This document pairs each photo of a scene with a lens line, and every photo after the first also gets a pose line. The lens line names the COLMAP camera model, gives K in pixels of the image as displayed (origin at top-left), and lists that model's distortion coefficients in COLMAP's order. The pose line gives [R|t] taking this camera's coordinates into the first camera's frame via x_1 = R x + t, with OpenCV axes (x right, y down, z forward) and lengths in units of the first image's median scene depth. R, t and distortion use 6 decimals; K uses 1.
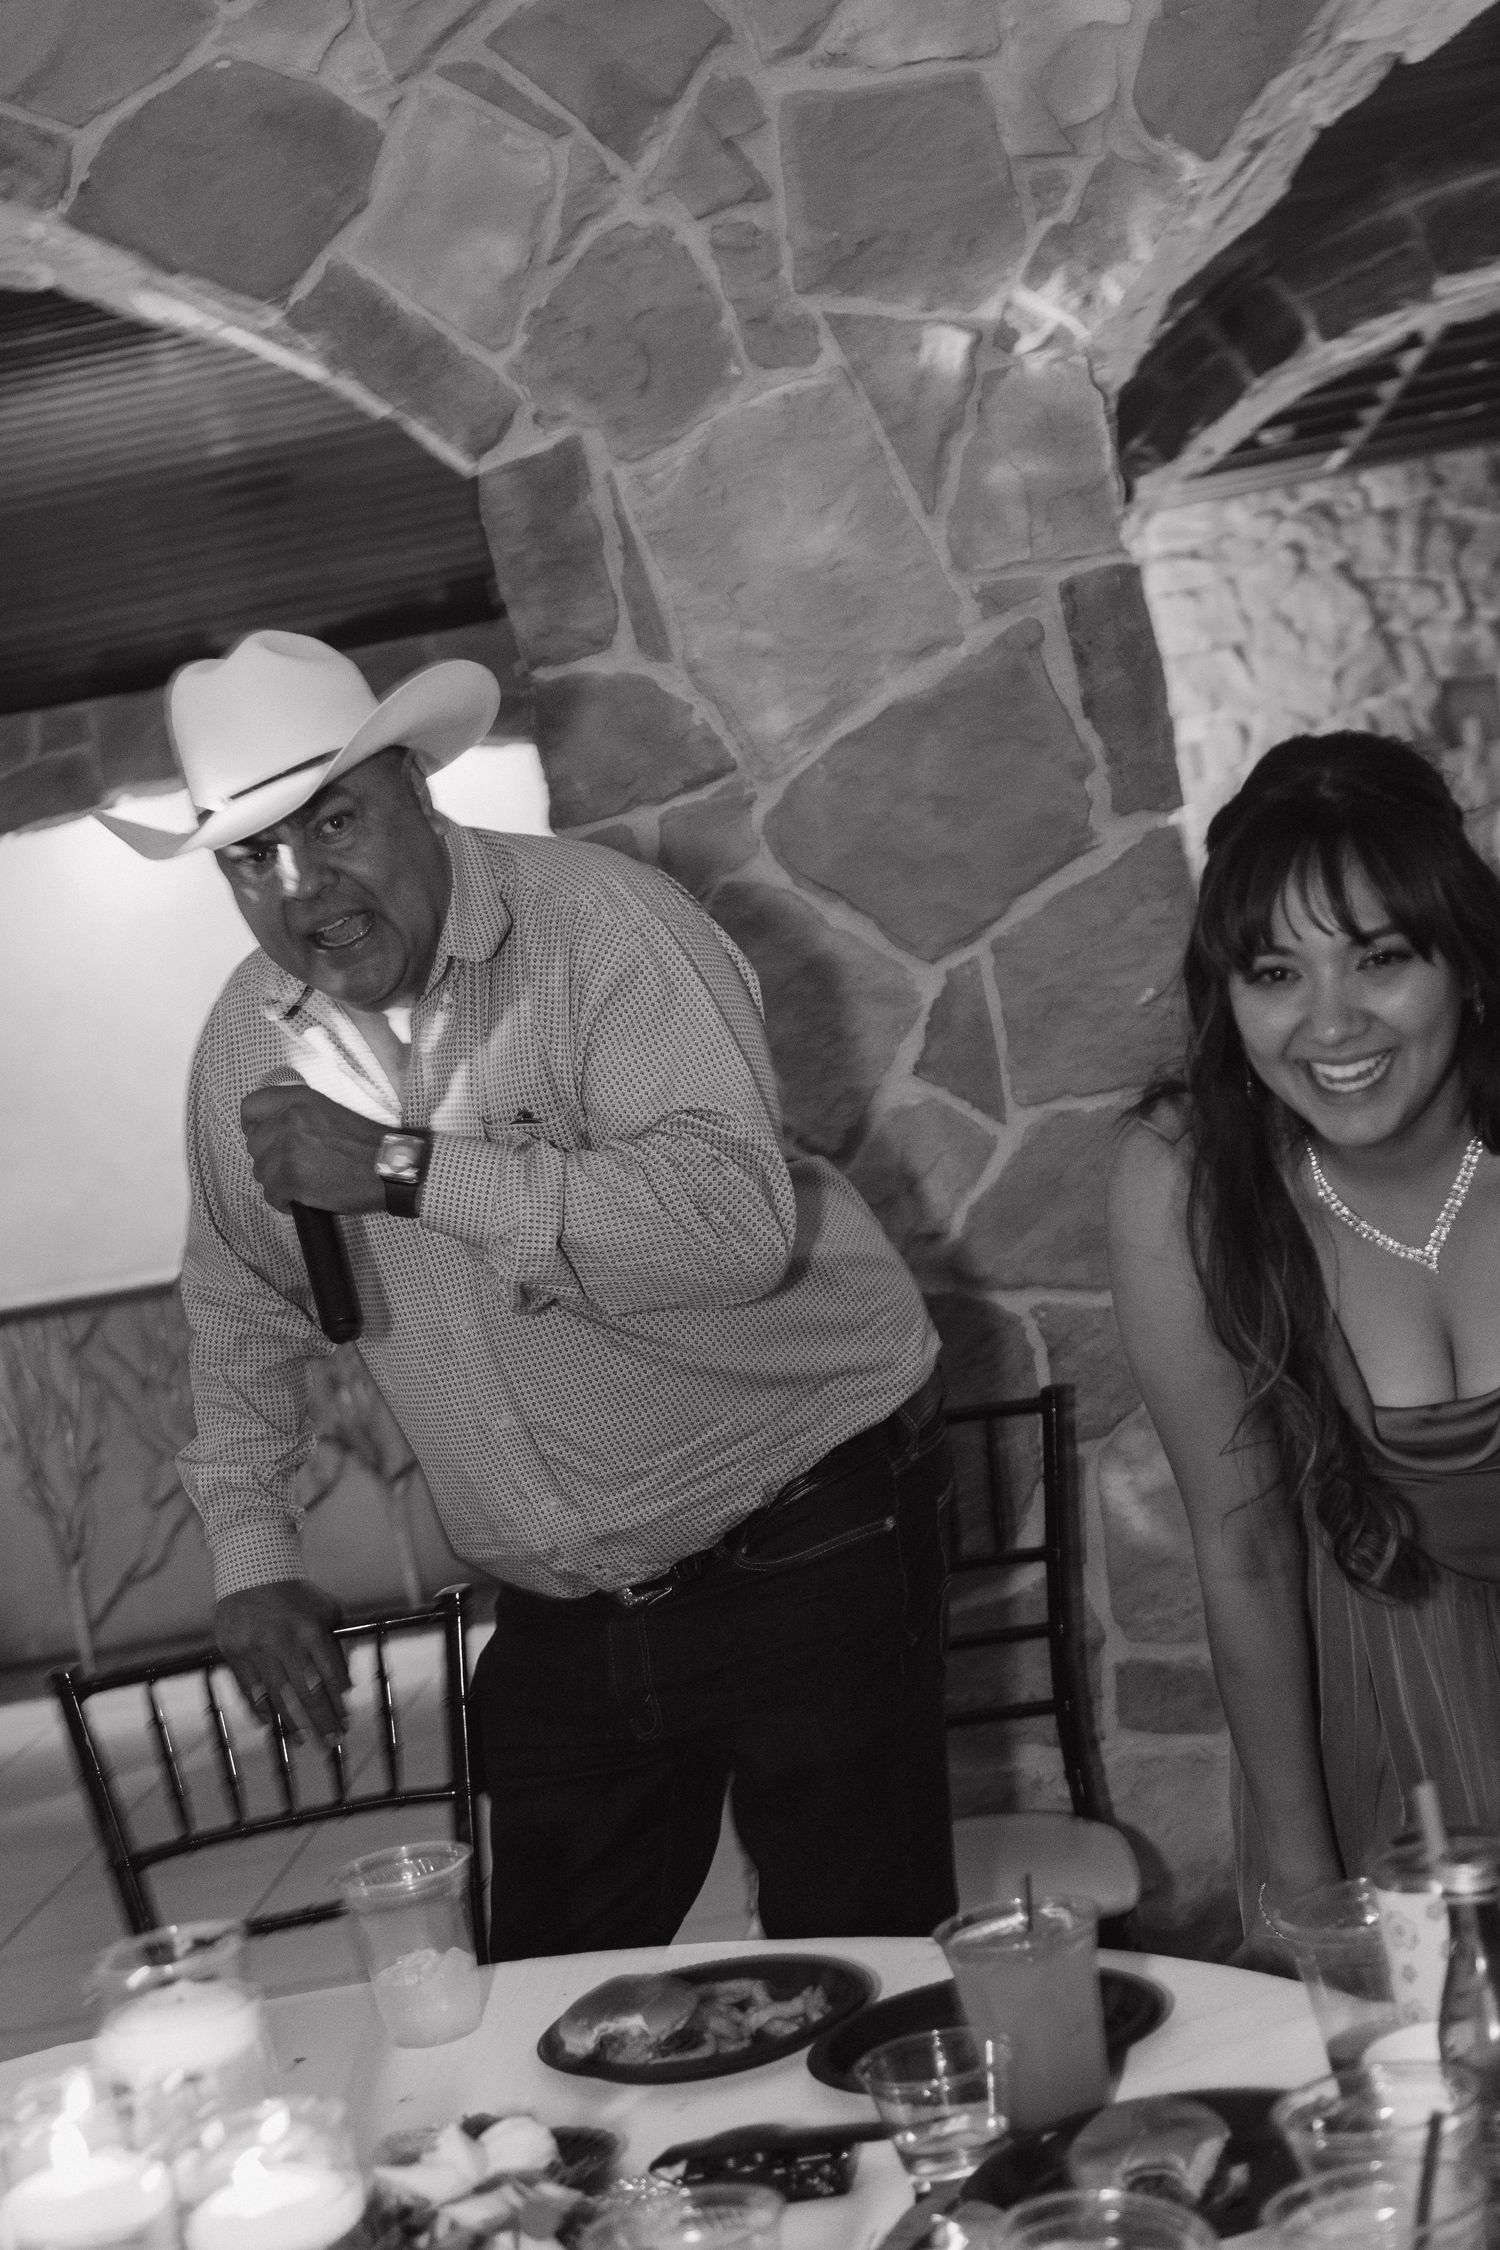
lens RADIAL K [[3782.9, 0, 643.4], [0, 3782.9, 1117.0], [0, 0, 1]] dist [0.033449, 0.065577]
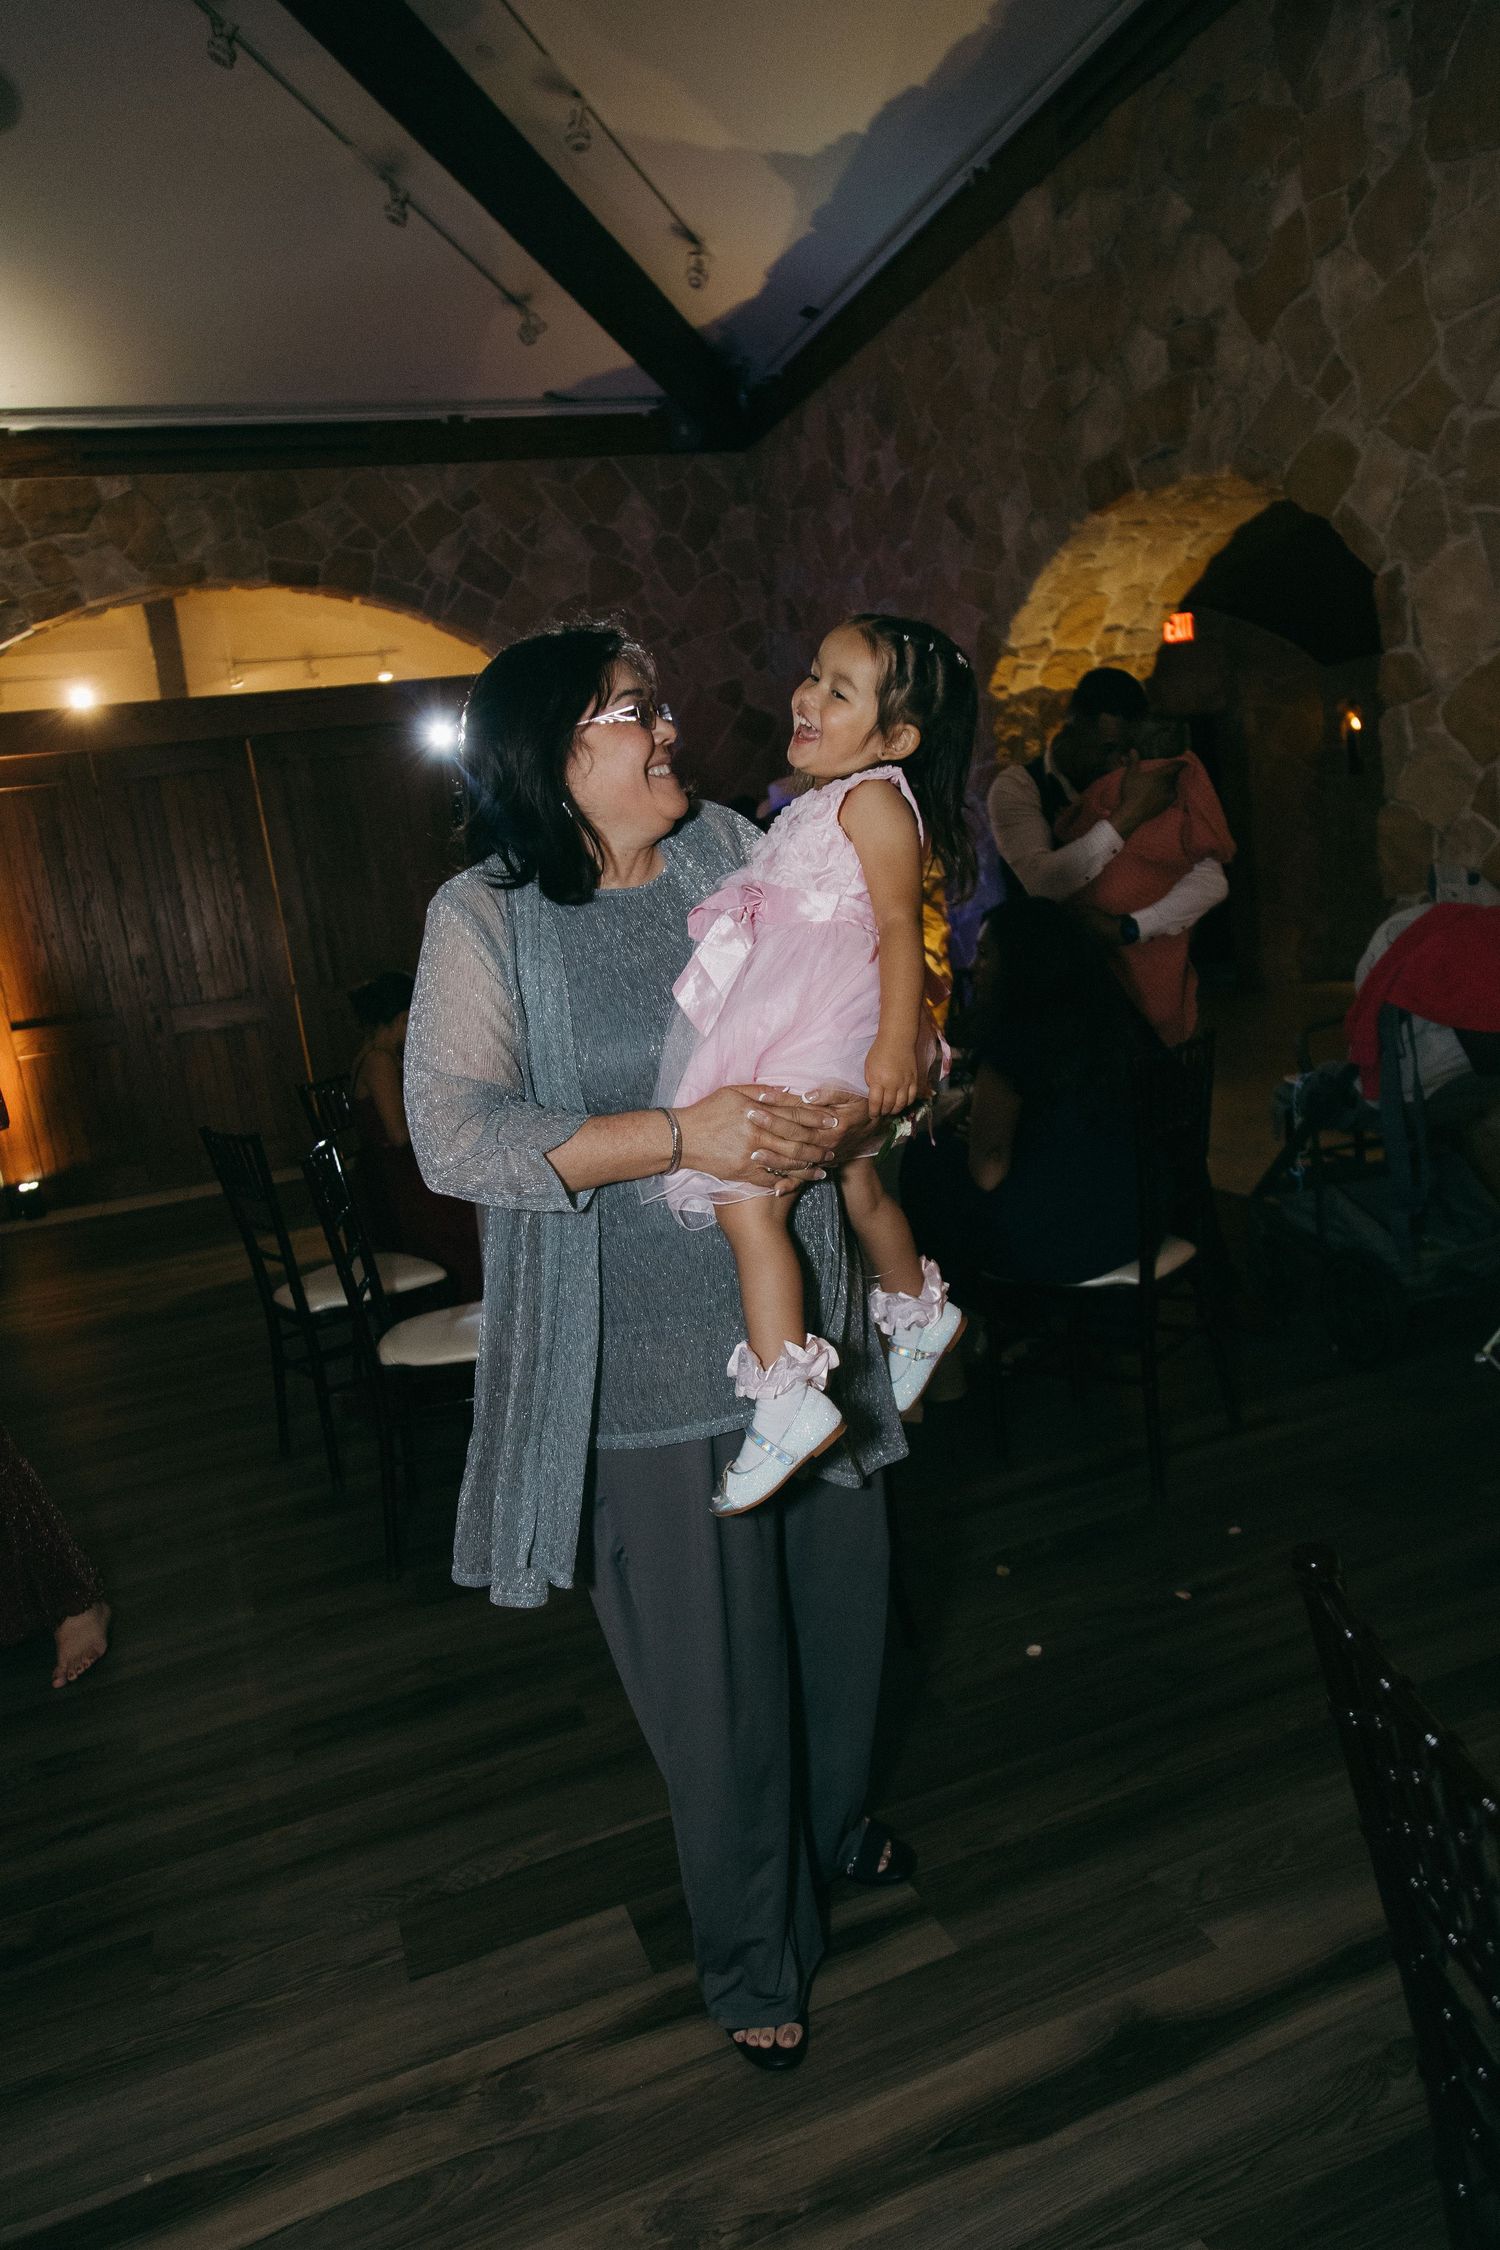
lens RADIAL K [[1494.3, 0, 757.5], [0, 1494.3, 1137.3], [0, 0, 1]] dist [0.001798, 0.016488]
pose [[0.455433, 0.280366, -0.844971, 0.819773], [0.006789, 0.947996, 0.318210, -0.134196], [0.890244, -0.150660, 0.429845, 0.040114]]
